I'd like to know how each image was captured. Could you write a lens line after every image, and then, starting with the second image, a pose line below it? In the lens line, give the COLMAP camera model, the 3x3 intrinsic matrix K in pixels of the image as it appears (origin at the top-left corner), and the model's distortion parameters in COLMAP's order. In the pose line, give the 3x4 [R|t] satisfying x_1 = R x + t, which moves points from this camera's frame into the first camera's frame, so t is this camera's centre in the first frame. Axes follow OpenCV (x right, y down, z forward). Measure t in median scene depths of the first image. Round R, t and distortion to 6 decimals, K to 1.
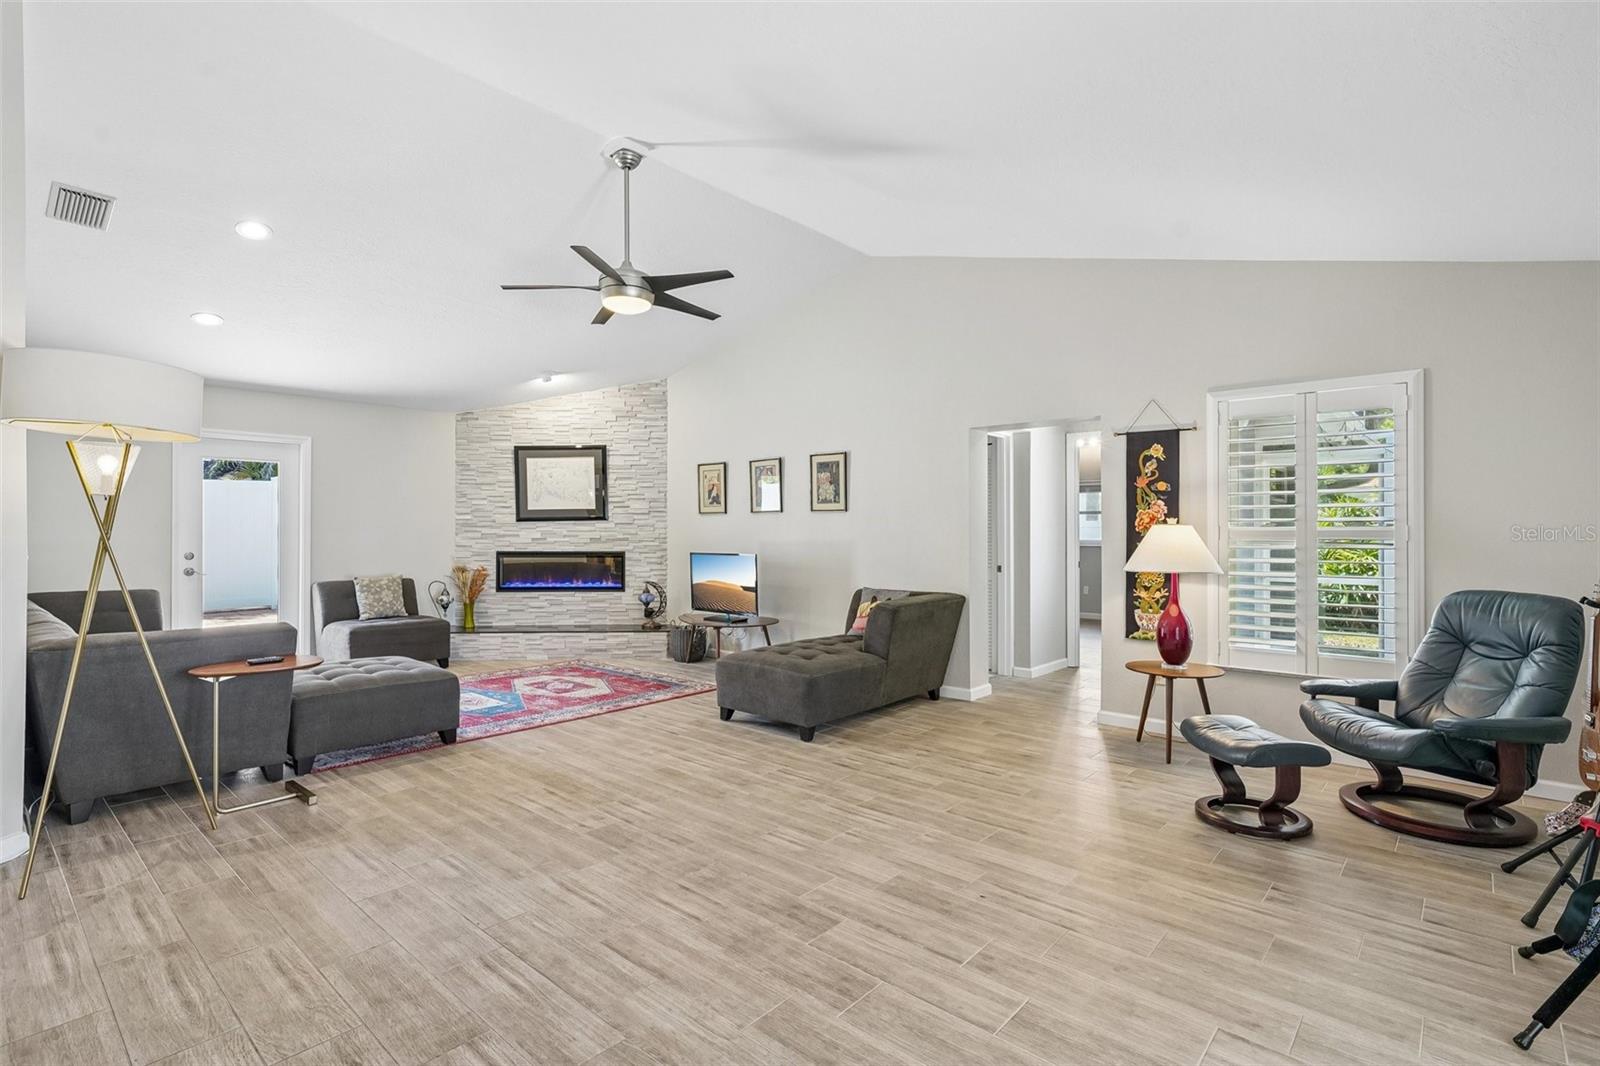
lens RADIAL K [[759.5, 0, 791.9], [0, 759.5, 530.7], [0, 0, 1]] dist [0.001071, -0.000121]
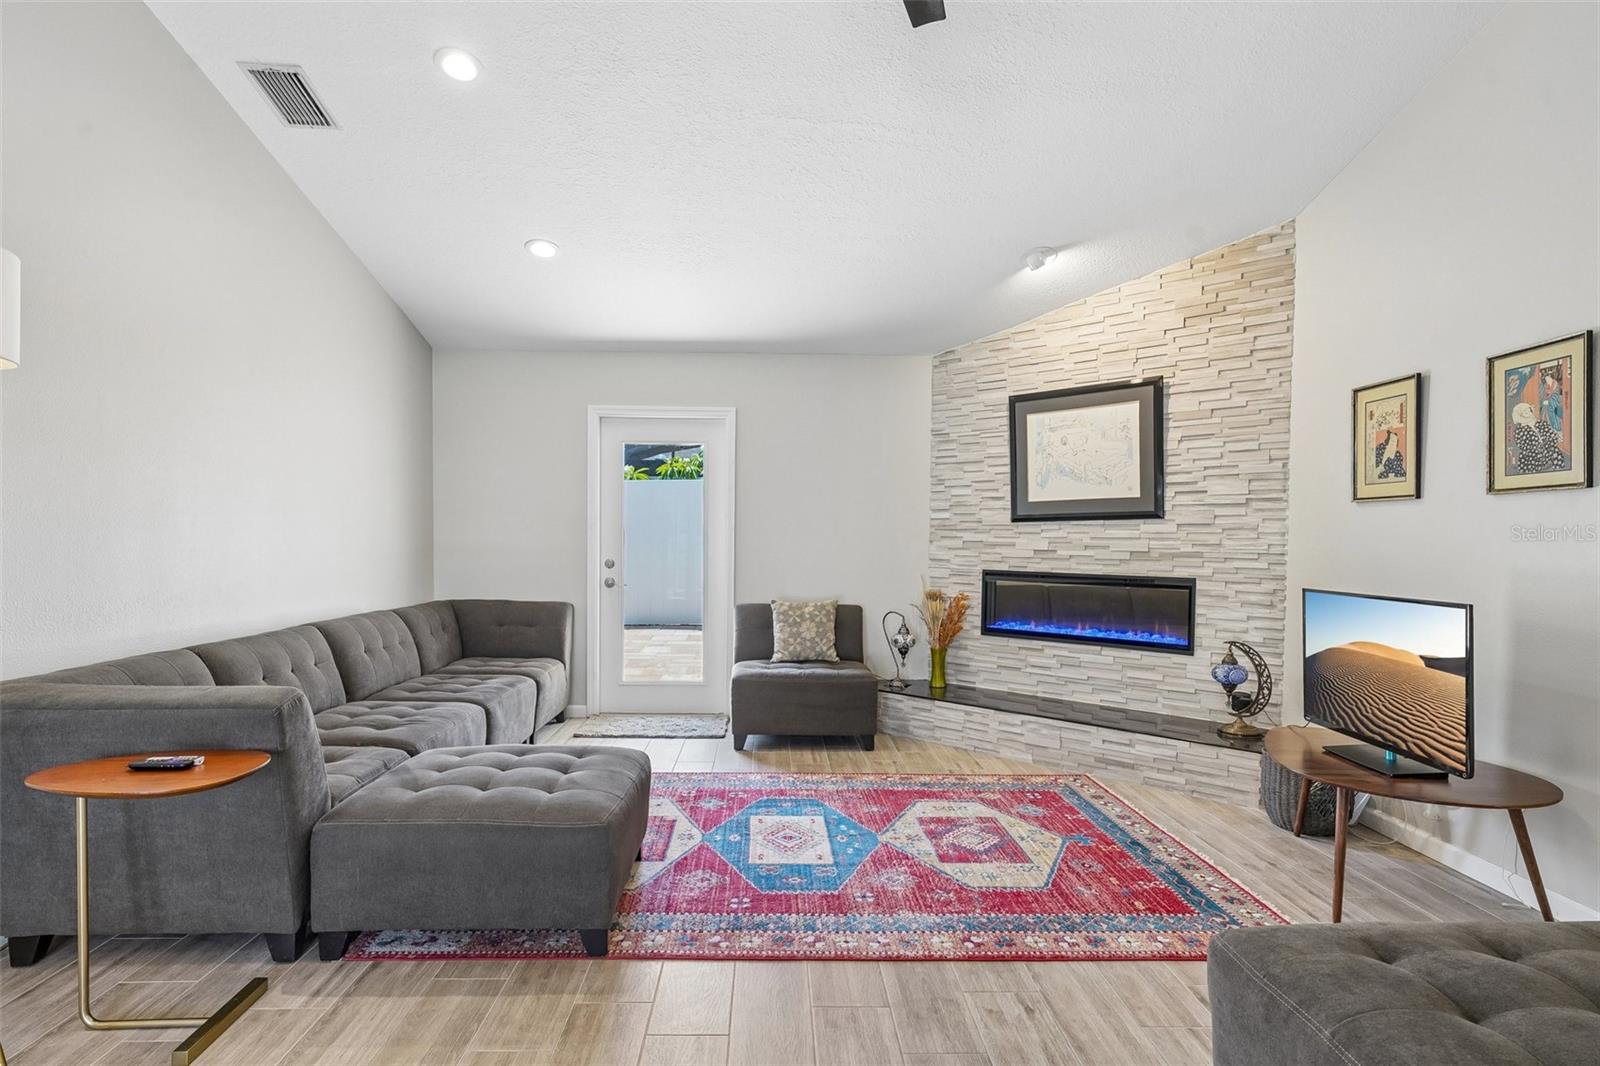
lens RADIAL K [[872.8, 0, 800.1], [0, 872.8, 566.8], [0, 0, 1]] dist [0.006272, -0.000827]
pose [[0.685191, 0.031318, -0.727690, 0.029378], [-0.010462, 0.999395, 0.033161, 0.002507], [0.728288, -0.015109, 0.685104, 0.401299]]
